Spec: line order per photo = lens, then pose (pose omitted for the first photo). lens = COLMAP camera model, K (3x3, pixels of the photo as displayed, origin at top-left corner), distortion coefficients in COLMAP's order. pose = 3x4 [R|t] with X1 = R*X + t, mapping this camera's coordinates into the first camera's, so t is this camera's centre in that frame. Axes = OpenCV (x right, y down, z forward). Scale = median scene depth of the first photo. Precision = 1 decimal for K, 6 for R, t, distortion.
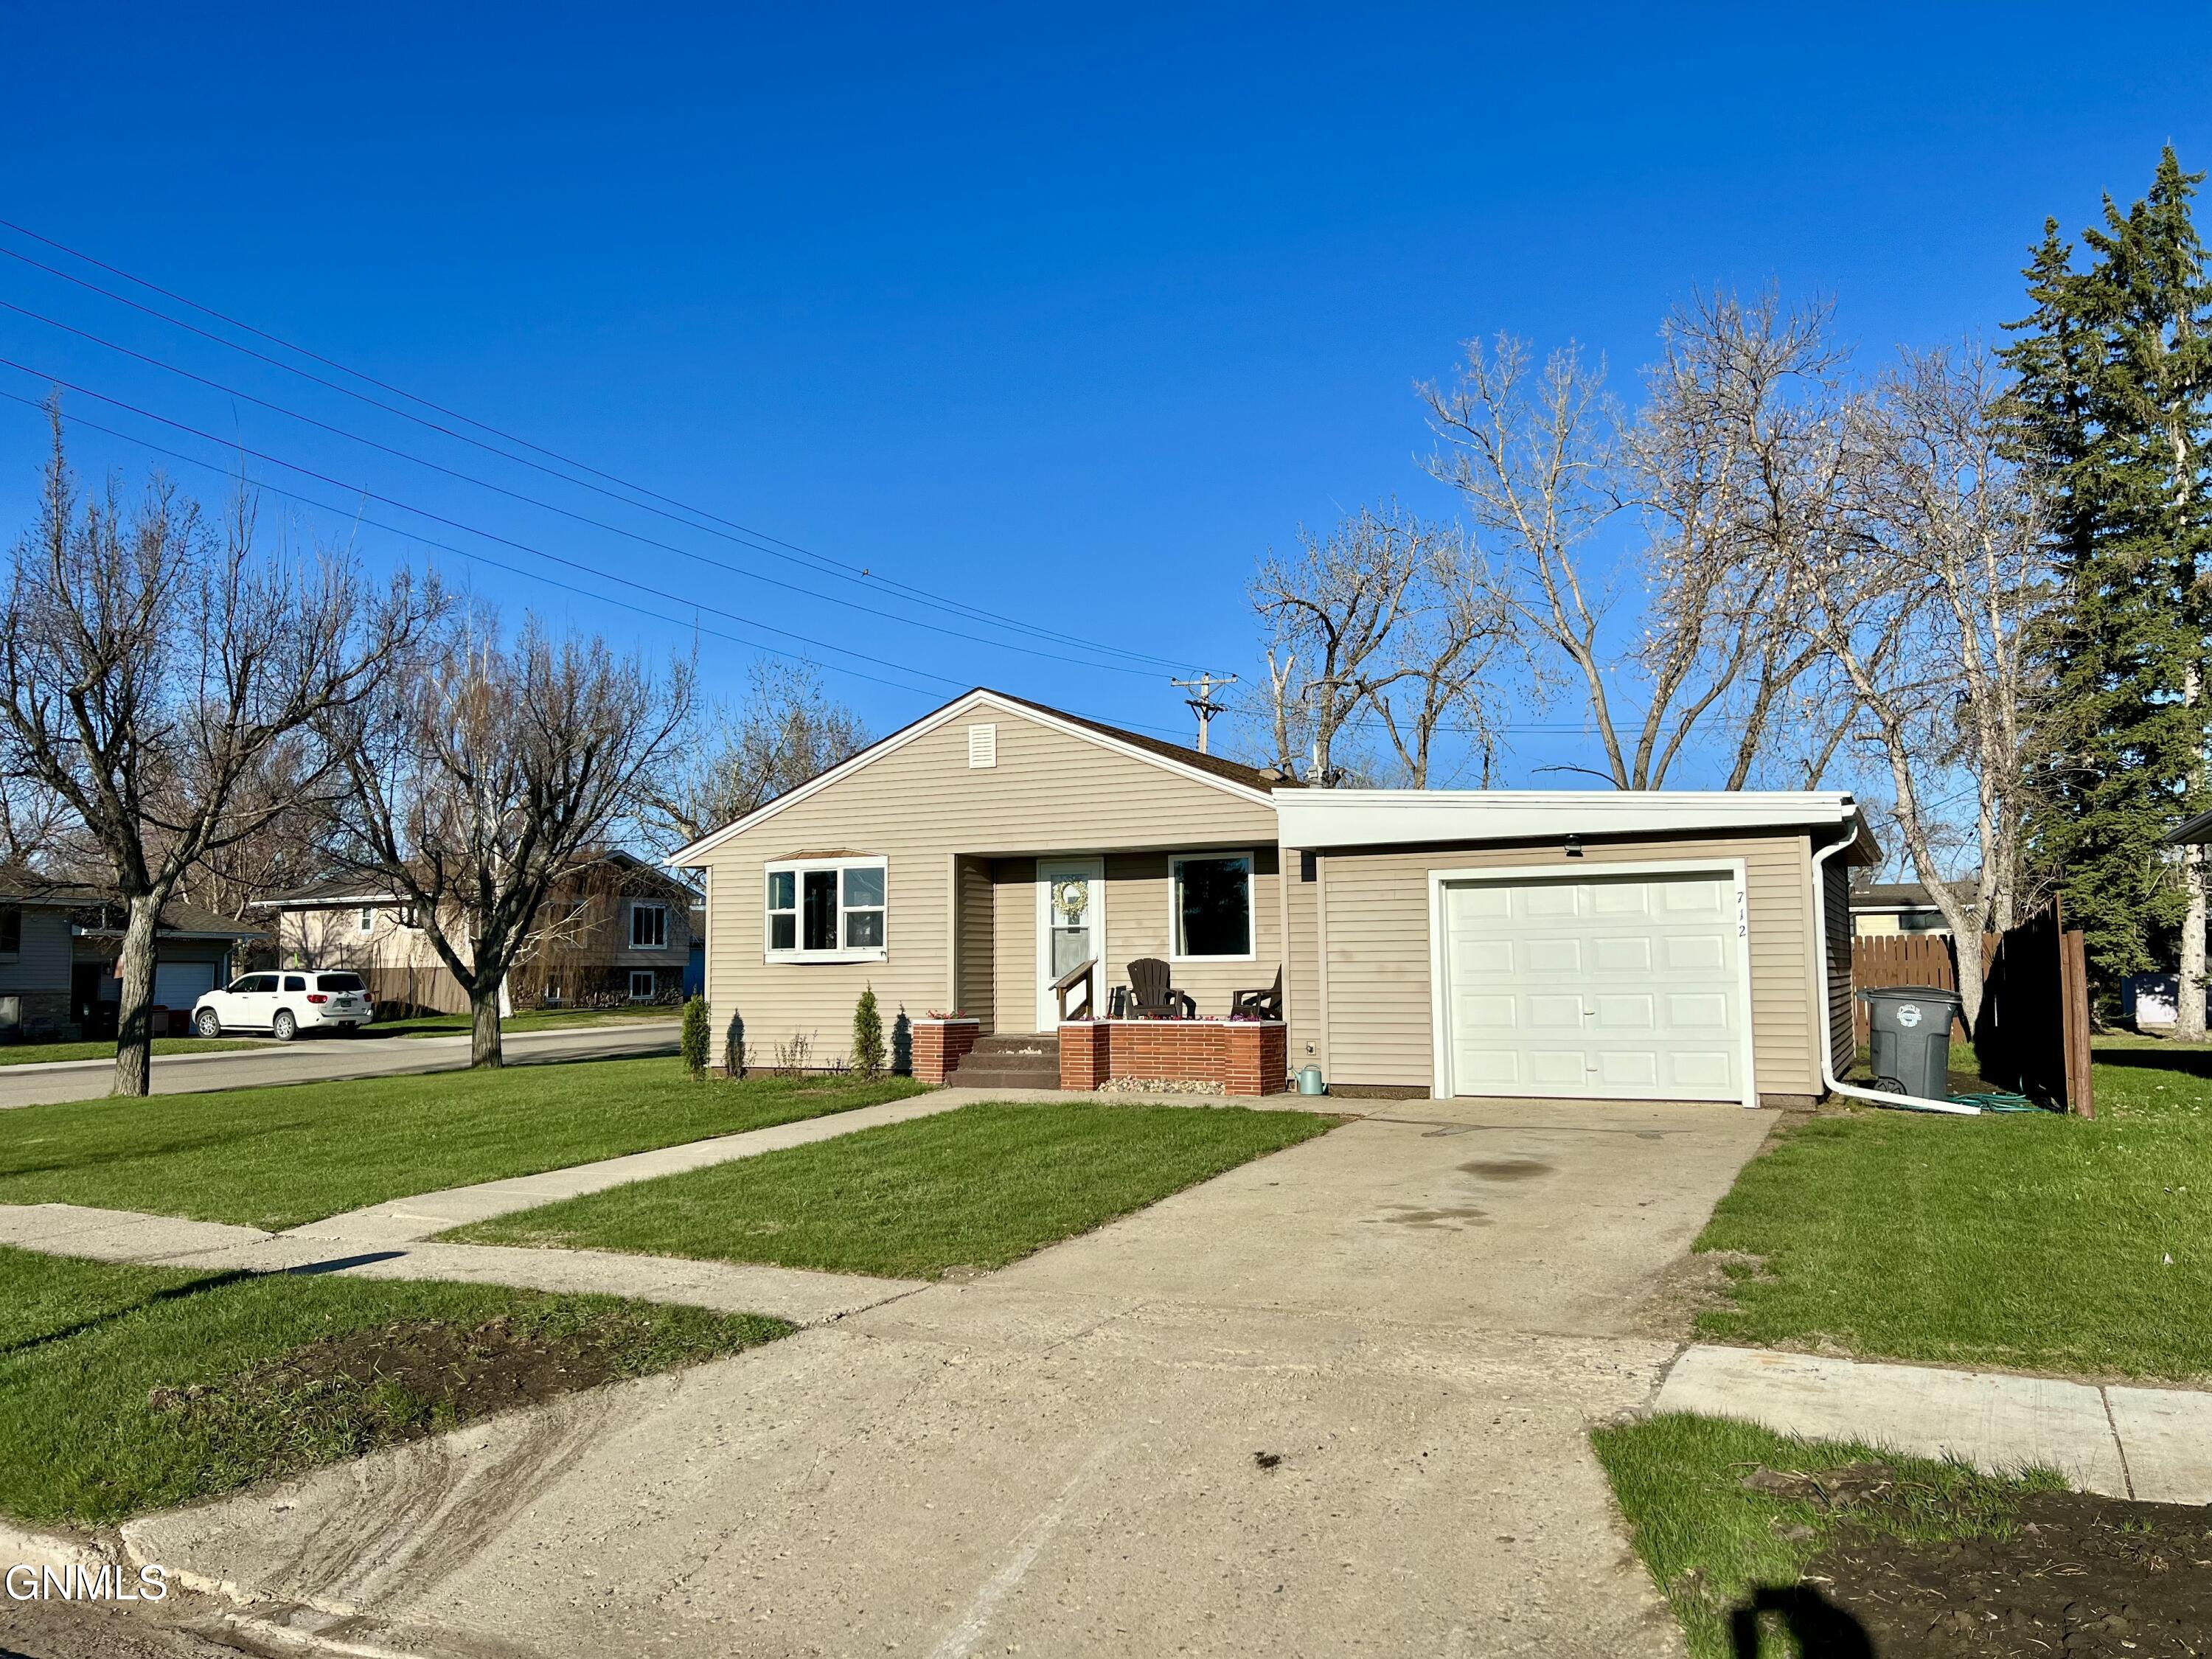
lens RADIAL K [[1629.0, 0, 1126.2], [0, 1629.0, 854.8], [0, 0, 1]] dist [0.074814, -0.086514]
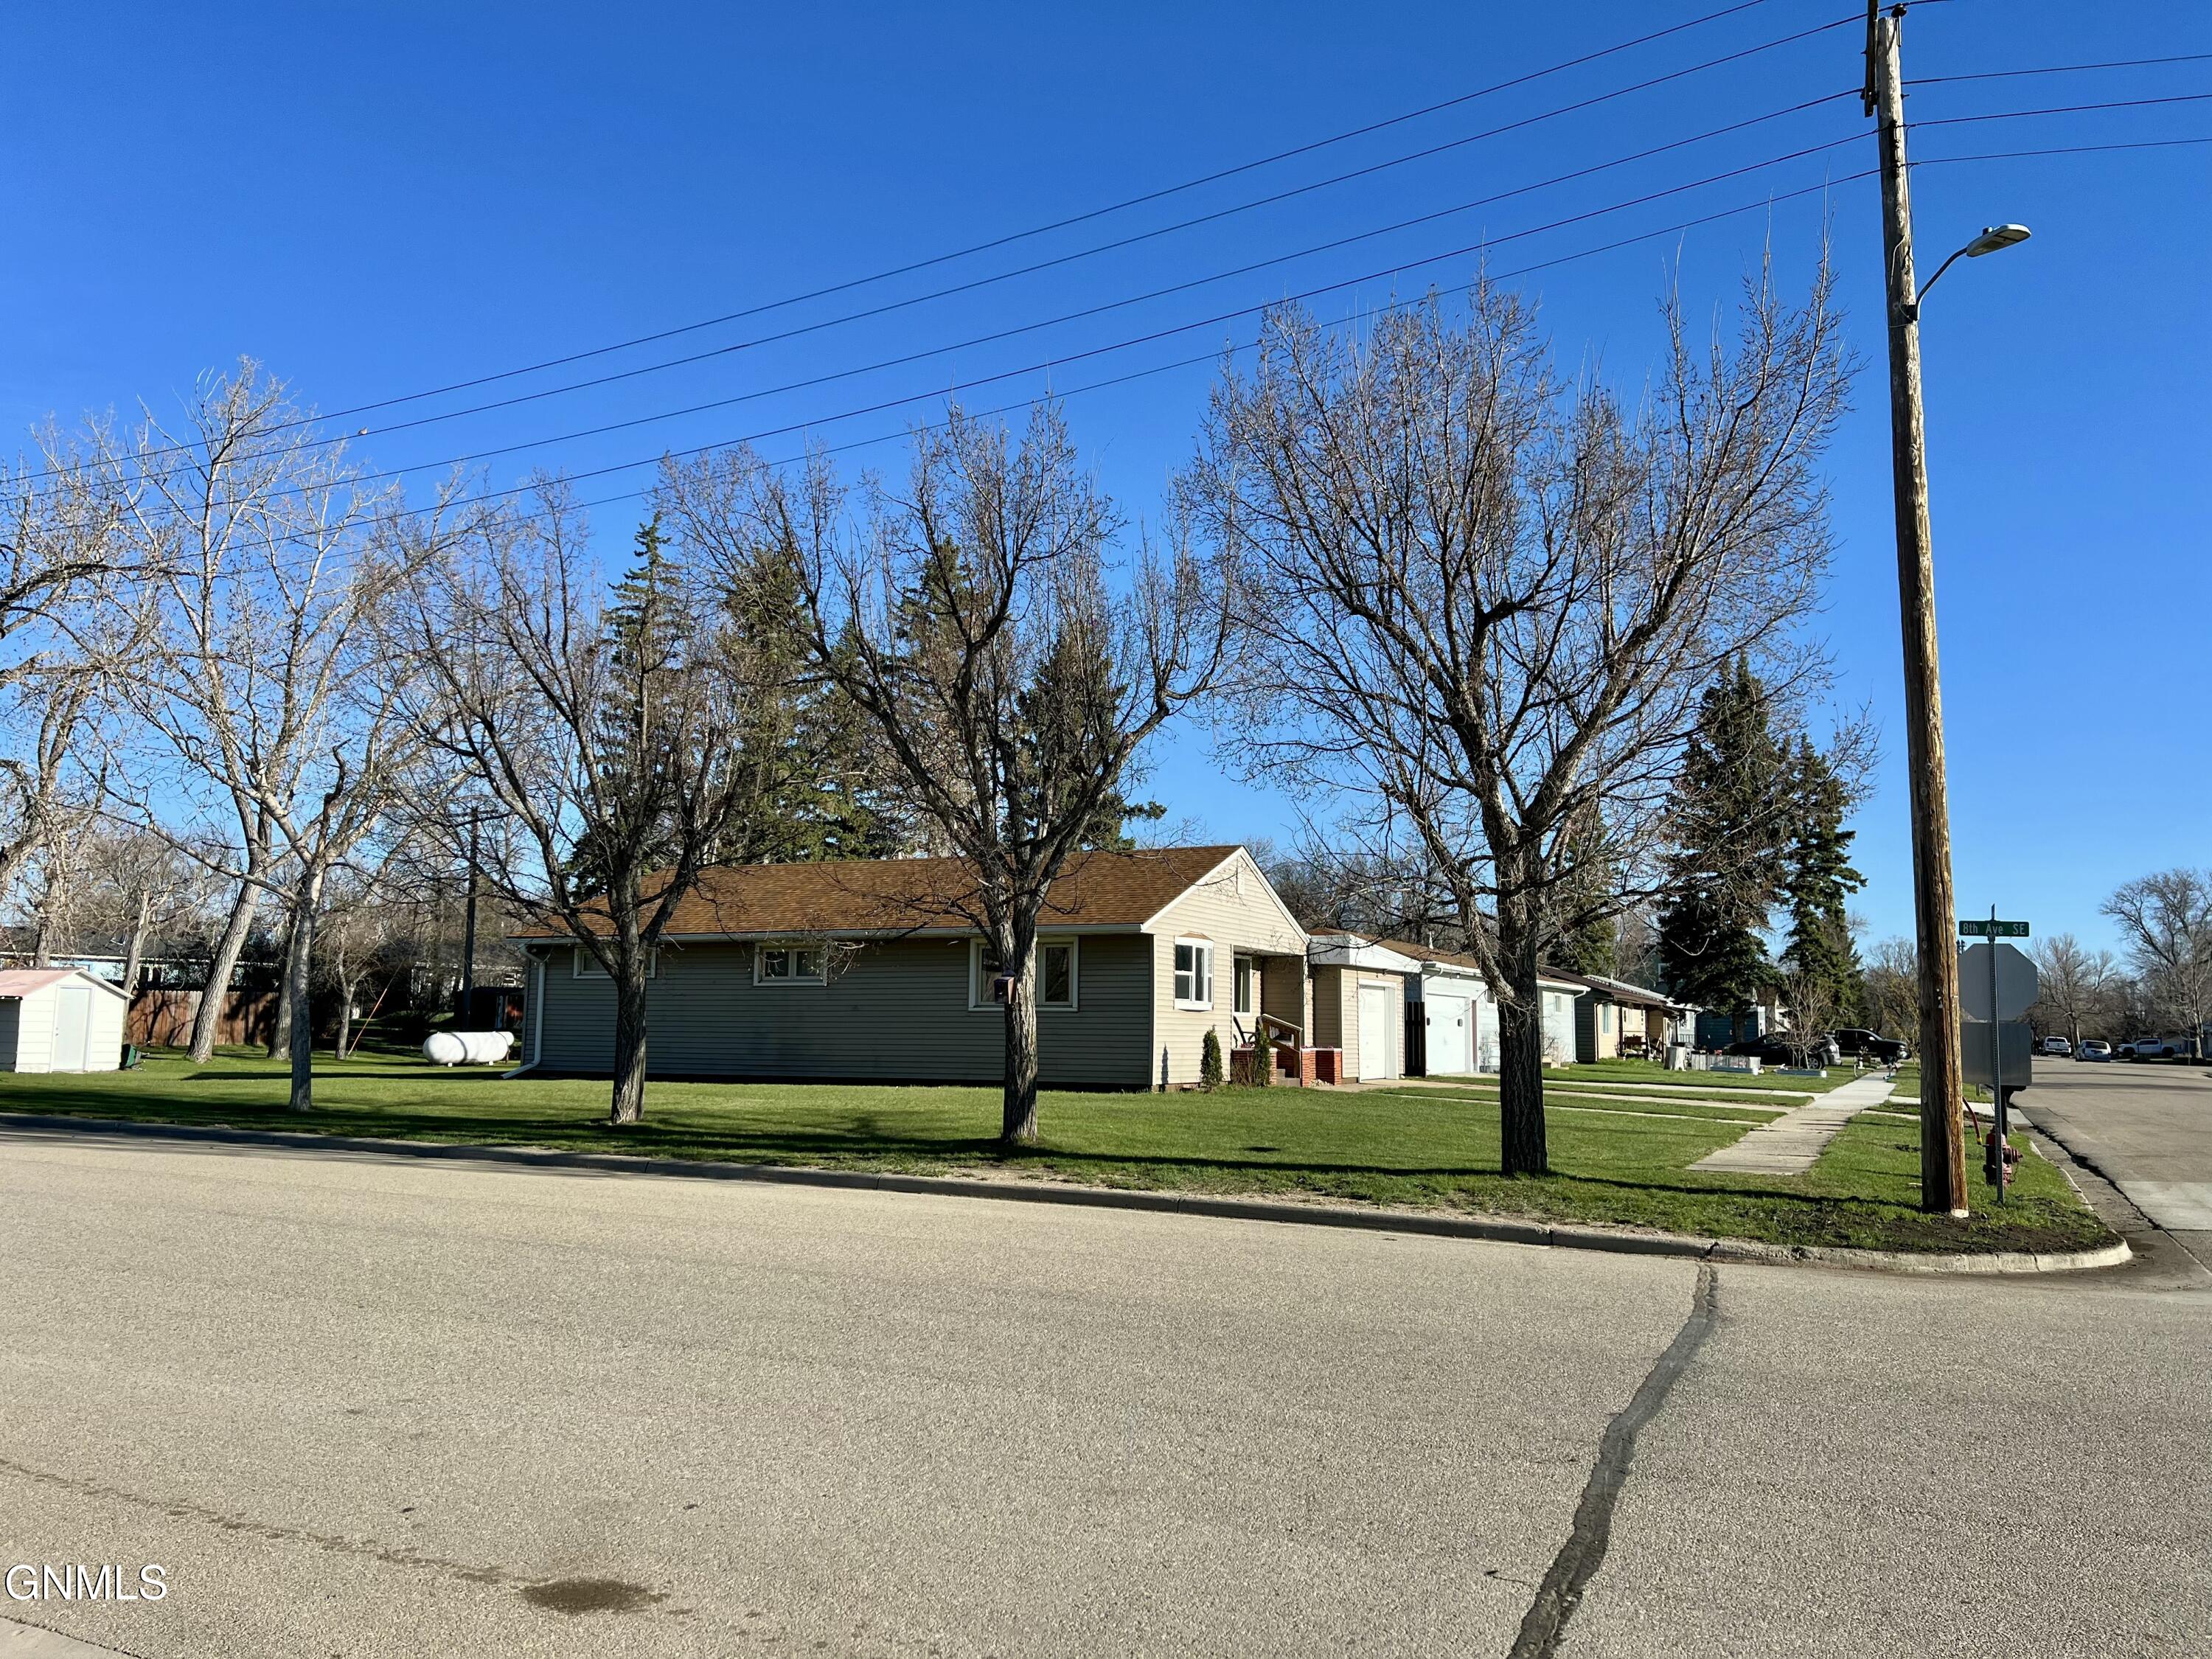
lens RADIAL K [[1643.8, 0, 1109.1], [0, 1643.8, 836.9], [0, 0, 1]] dist [0.117835, -0.148433]
pose [[0.005116, 0.127109, 0.991876, -1.690639], [-0.085262, 0.988332, -0.126215, 0.106734], [-0.996345, -0.083924, 0.015894, 1.078315]]
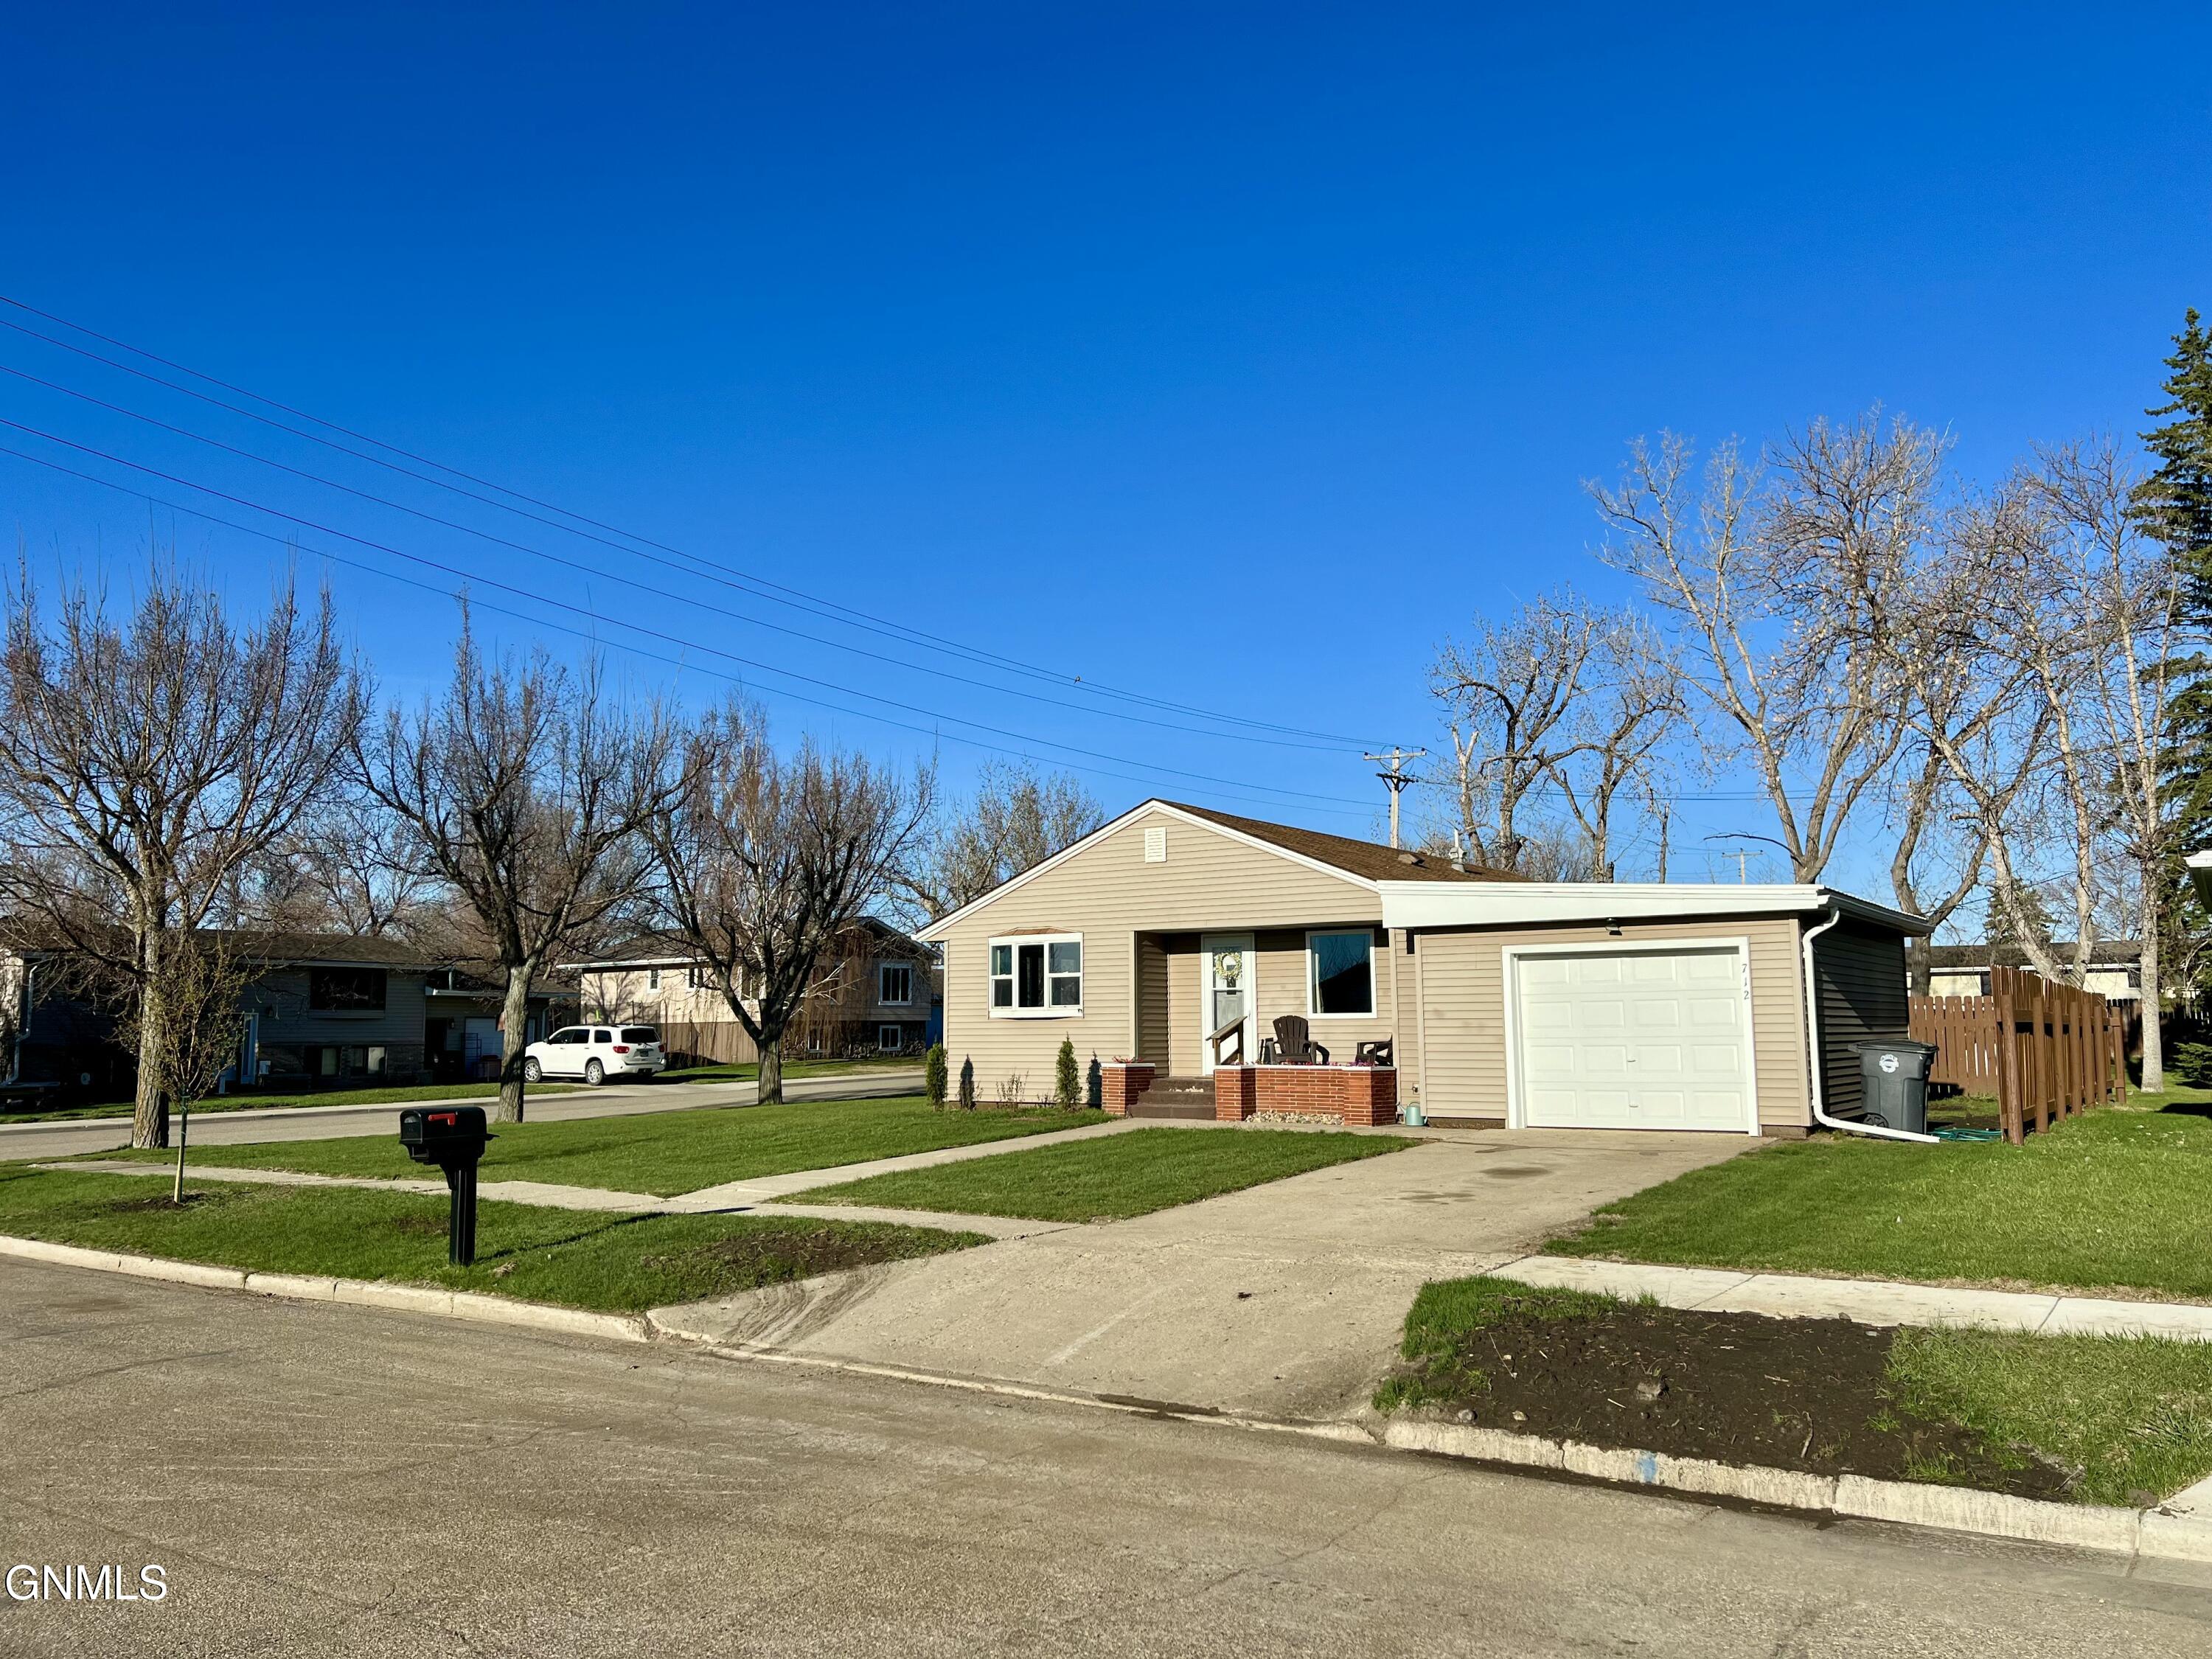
lens RADIAL K [[1643.8, 0, 1109.1], [0, 1643.8, 836.9], [0, 0, 1]] dist [0.117835, -0.148433]
pose [[0.988316, -0.015261, -0.151652, 0.067169], [0.008581, 0.998968, -0.044610, -0.016452], [0.152176, 0.042787, 0.987427, -0.253038]]
